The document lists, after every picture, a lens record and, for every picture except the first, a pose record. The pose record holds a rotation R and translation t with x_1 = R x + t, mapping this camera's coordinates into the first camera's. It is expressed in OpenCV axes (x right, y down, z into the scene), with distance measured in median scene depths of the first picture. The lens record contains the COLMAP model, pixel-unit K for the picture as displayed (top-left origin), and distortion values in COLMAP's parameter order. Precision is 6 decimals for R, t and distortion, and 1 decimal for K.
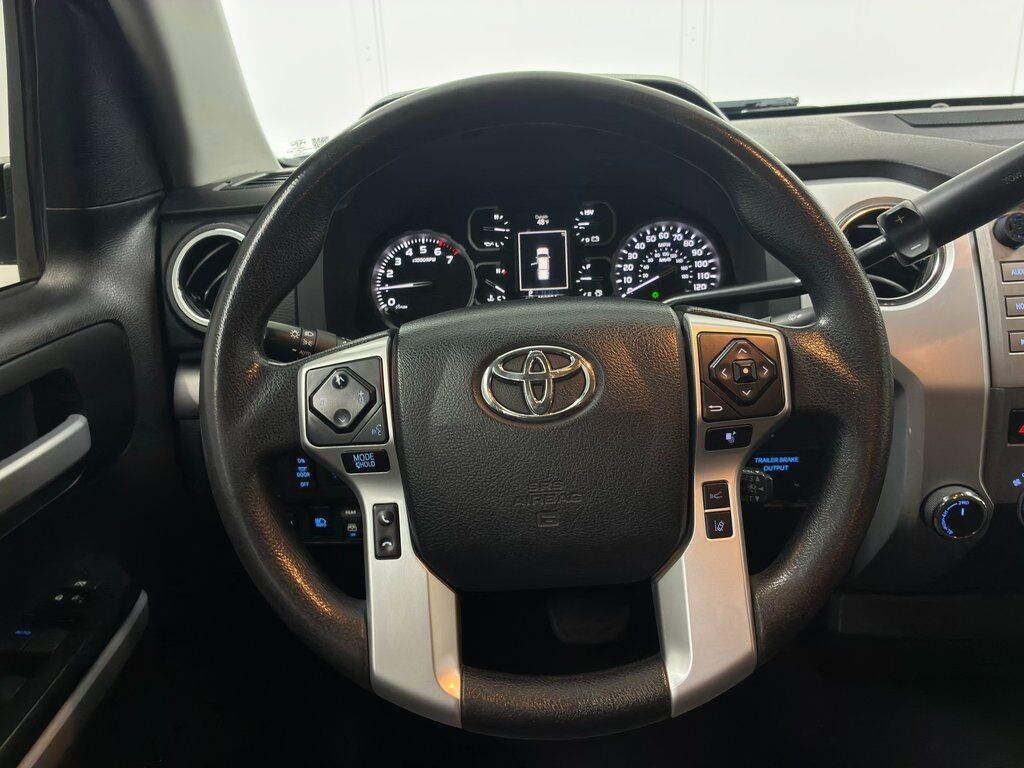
lens RADIAL K [[783.2, 0, 508.0], [0, 783.2, 380.7], [0, 0, 1]] dist [0.041502, -0.026282]
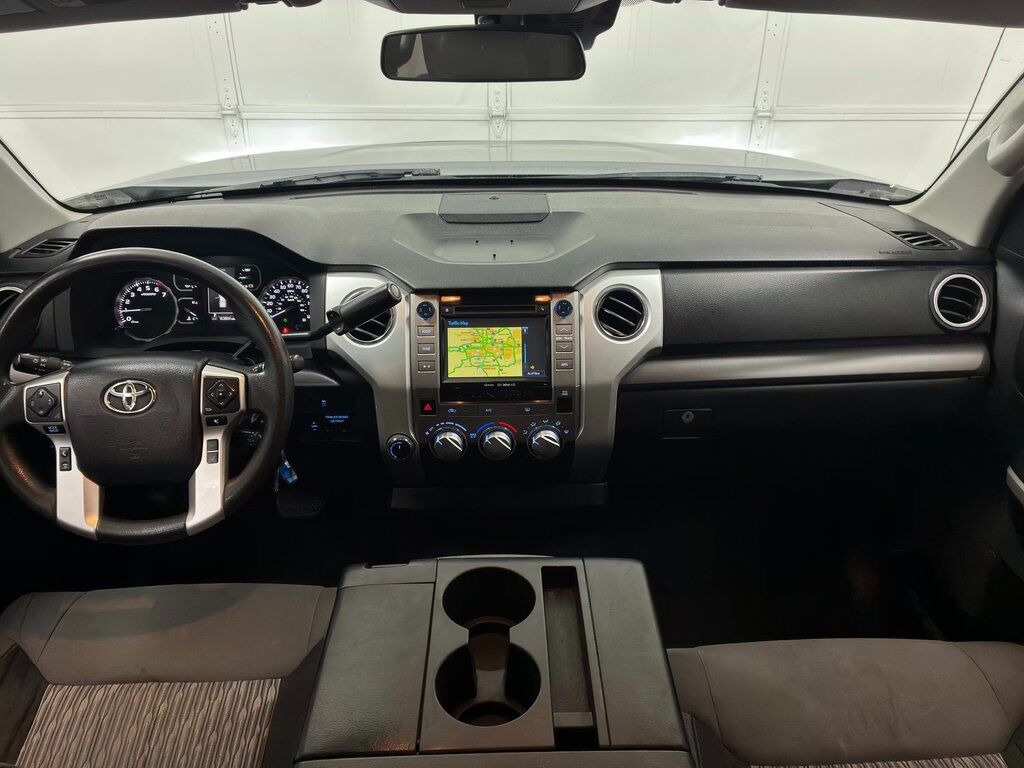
lens RADIAL K [[783.2, 0, 511.2], [0, 783.2, 377.5], [0, 0, 1]] dist [0.041502, -0.026282]
pose [[0.996340, 0.018111, 0.083534, 0.772161], [-0.028195, 0.992232, 0.121166, -0.295992], [-0.080691, -0.123078, 0.989111, -1.113464]]
